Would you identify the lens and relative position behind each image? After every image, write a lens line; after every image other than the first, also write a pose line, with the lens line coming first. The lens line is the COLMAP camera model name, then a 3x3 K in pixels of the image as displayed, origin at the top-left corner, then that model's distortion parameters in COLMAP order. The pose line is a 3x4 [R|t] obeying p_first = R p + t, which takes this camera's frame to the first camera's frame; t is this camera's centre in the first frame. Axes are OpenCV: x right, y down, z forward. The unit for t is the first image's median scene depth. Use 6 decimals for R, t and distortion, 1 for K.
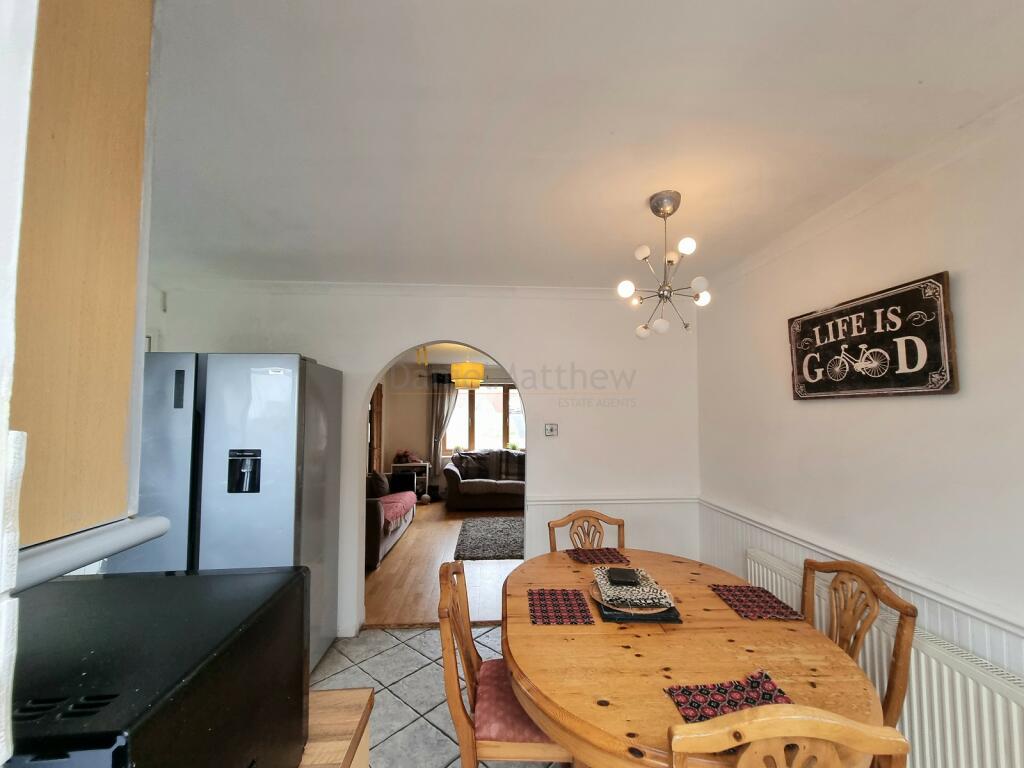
lens RADIAL K [[421.3, 0, 516.5], [0, 421.3, 397.1], [0, 0, 1]] dist [-0.002305, 0.000303]
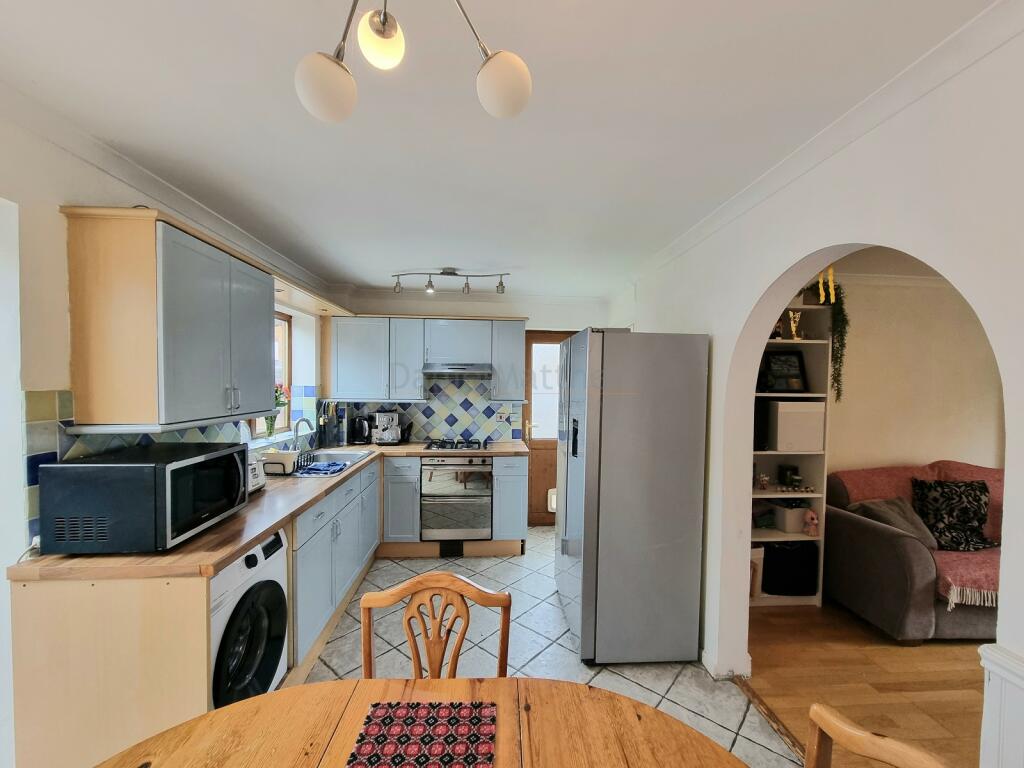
lens RADIAL K [[421.3, 0, 516.5], [0, 421.3, 397.1], [0, 0, 1]] dist [-0.002305, 0.000303]
pose [[0.002692, 0.034786, -0.999391, 0.429044], [0.032107, 0.998877, 0.034854, 0.019093], [0.999481, -0.032181, 0.001572, 0.767287]]
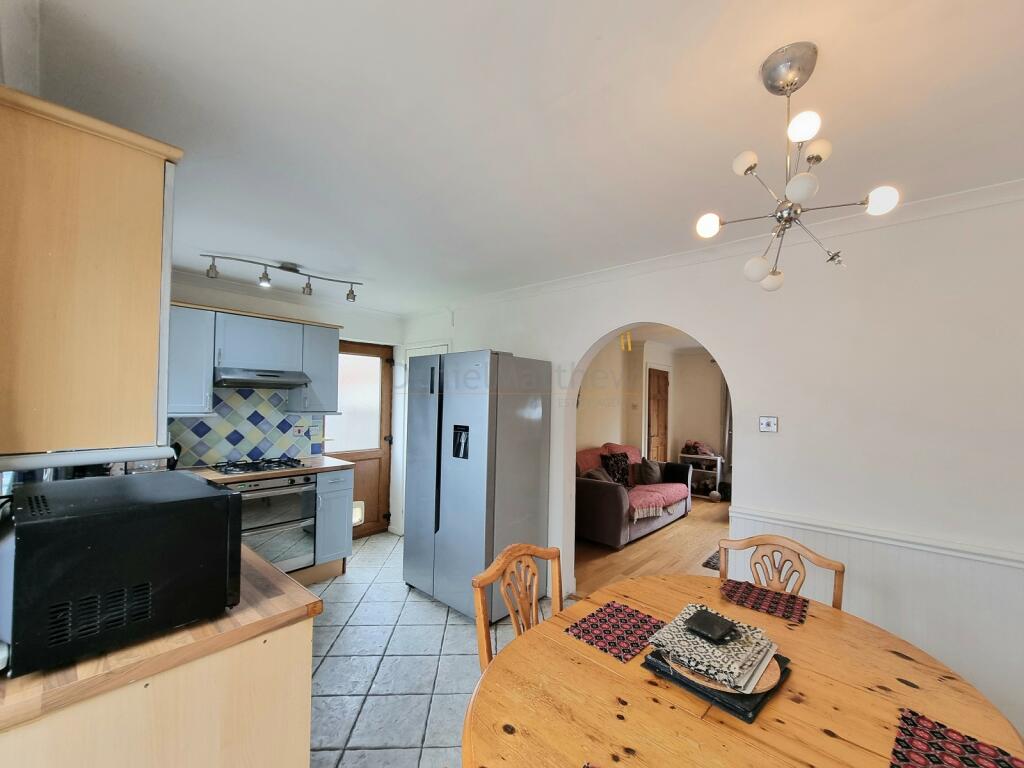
lens RADIAL K [[421.3, 0, 516.5], [0, 421.3, 397.1], [0, 0, 1]] dist [-0.002305, 0.000303]
pose [[0.700440, 0.007617, -0.713671, 0.376149], [0.012100, 0.999673, 0.022546, 0.008066], [0.713609, -0.024428, 0.700118, 0.187074]]
